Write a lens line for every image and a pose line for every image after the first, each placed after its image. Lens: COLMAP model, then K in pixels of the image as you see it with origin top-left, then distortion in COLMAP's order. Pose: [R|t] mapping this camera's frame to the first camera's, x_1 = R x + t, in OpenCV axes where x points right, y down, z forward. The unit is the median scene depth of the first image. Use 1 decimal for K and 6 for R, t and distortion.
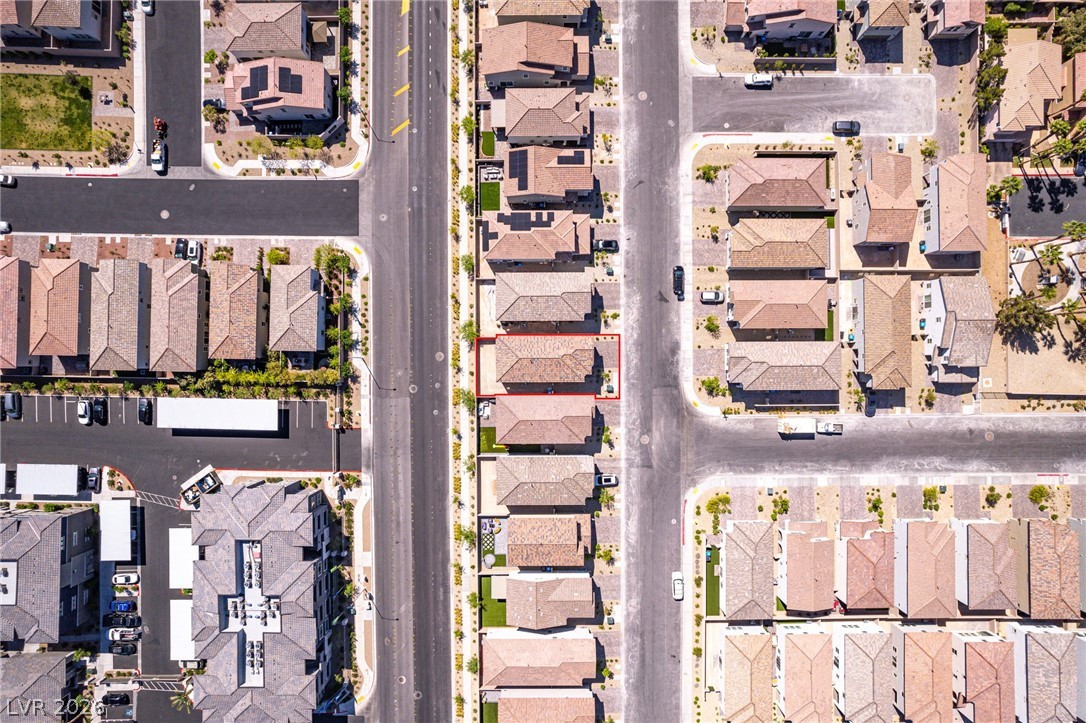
lens RADIAL K [[696.7, 0, 543.0], [0, 696.7, 361.5], [0, 0, 1]] dist [-0.074899, 0.062703]
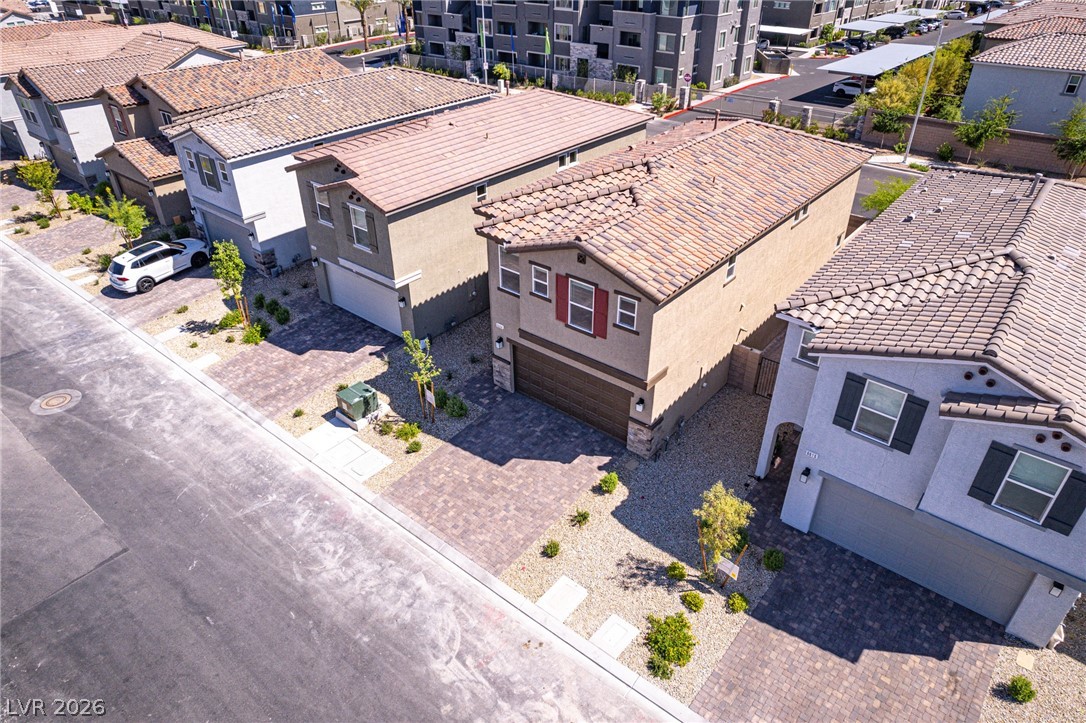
lens RADIAL K [[694.8, 0, 546.4], [0, 694.8, 360.8], [0, 0, 1]] dist [-0.084641, 0.077858]
pose [[-0.638472, 0.421899, -0.643704, 0.177714], [-0.769597, -0.340685, 0.540049, -0.098803], [0.008546, 0.840199, 0.542210, 0.885486]]
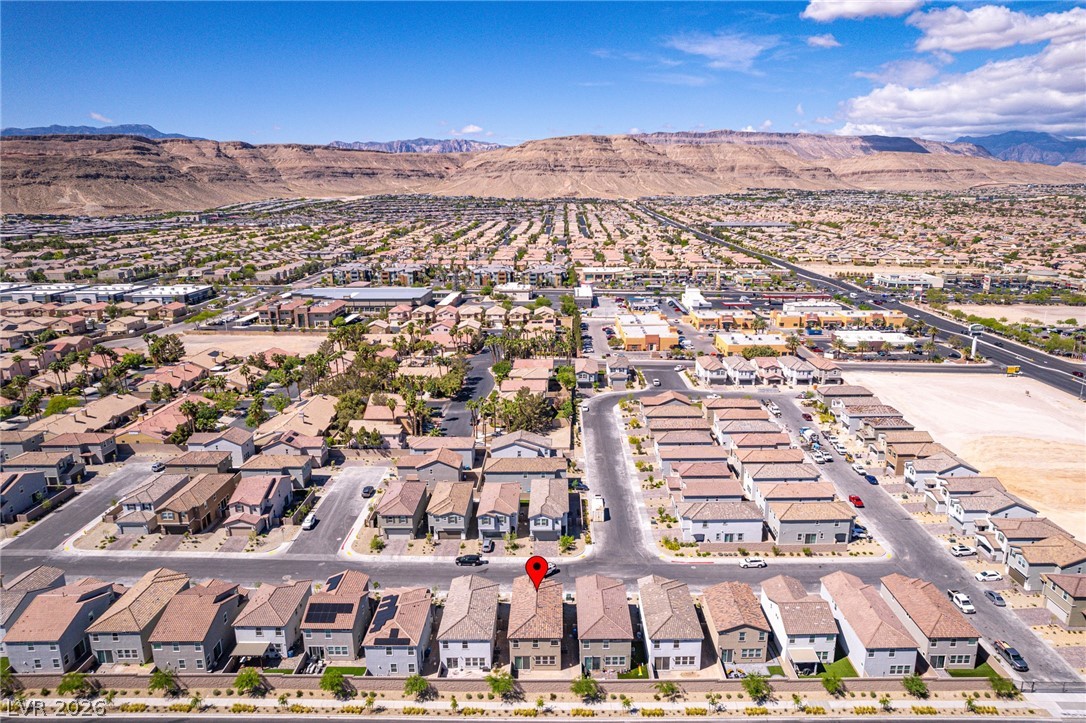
lens RADIAL K [[711.4, 0, 559.7], [0, 711.4, 362.3], [0, 0, 1]] dist [-0.083425, 0.077284]
pose [[0.002227, -0.237490, 0.971387, -0.797548], [0.999995, 0.002631, -0.001650, 0.025357], [-0.002164, 0.971386, 0.237495, 0.434333]]
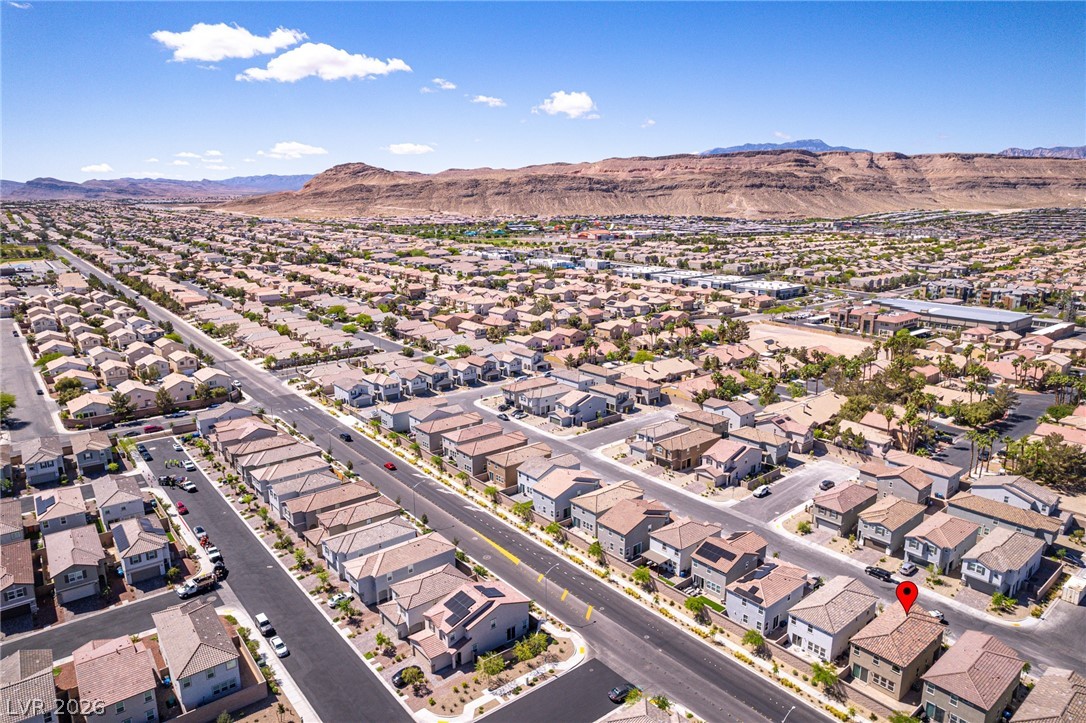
lens RADIAL K [[694.8, 0, 546.4], [0, 694.8, 360.8], [0, 0, 1]] dist [-0.084641, 0.077858]
pose [[0.769890, -0.143582, 0.621815, -0.806095], [0.638153, 0.181722, -0.748156, 0.281960], [-0.005576, 0.972811, 0.231534, 0.435101]]
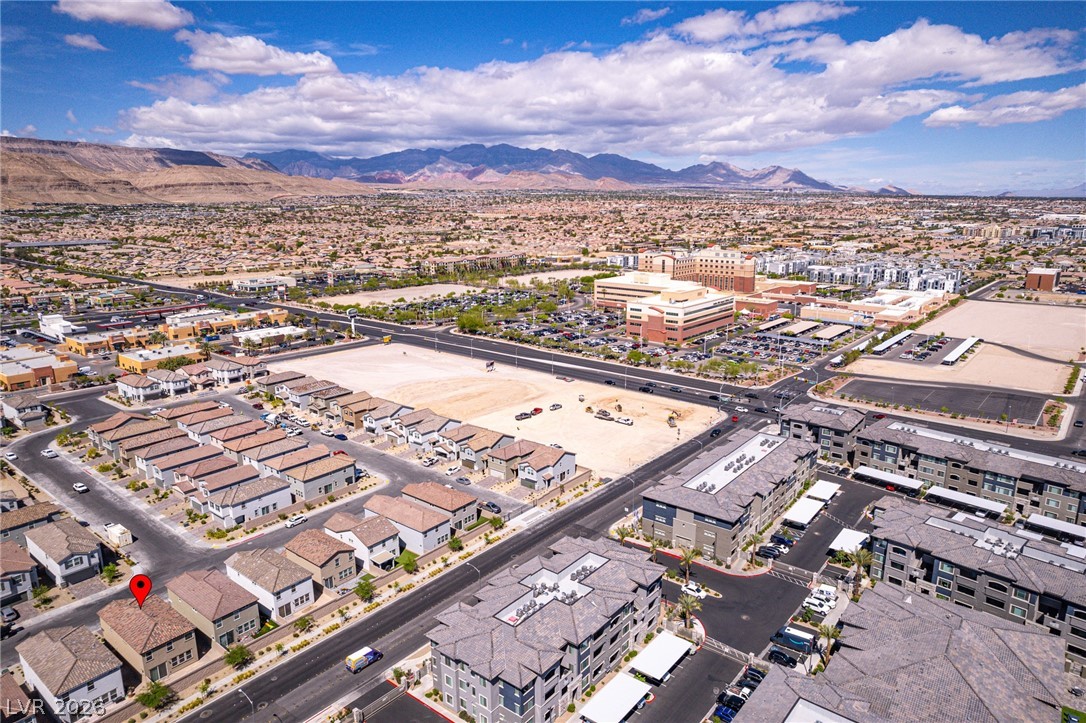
lens RADIAL K [[694.8, 0, 546.4], [0, 694.8, 360.8], [0, 0, 1]] dist [-0.084641, 0.077858]
pose [[-0.781641, -0.137904, 0.608292, -0.871348], [0.623723, -0.176638, 0.761425, -0.284426], [0.002444, 0.974567, 0.224081, 0.439621]]
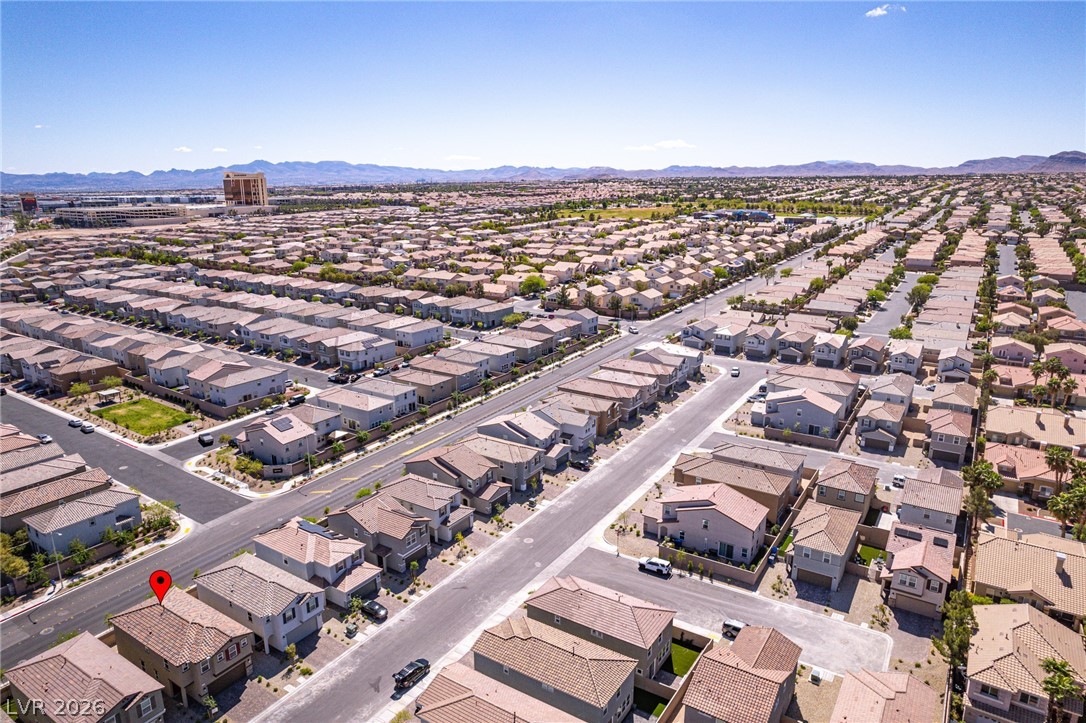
lens RADIAL K [[694.8, 0, 546.4], [0, 694.8, 360.8], [0, 0, 1]] dist [-0.084641, 0.077858]
pose [[0.837284, 0.142295, -0.527928, 0.599987], [-0.546756, 0.224566, -0.806615, 0.269142], [0.003777, 0.964014, 0.265826, 0.537303]]
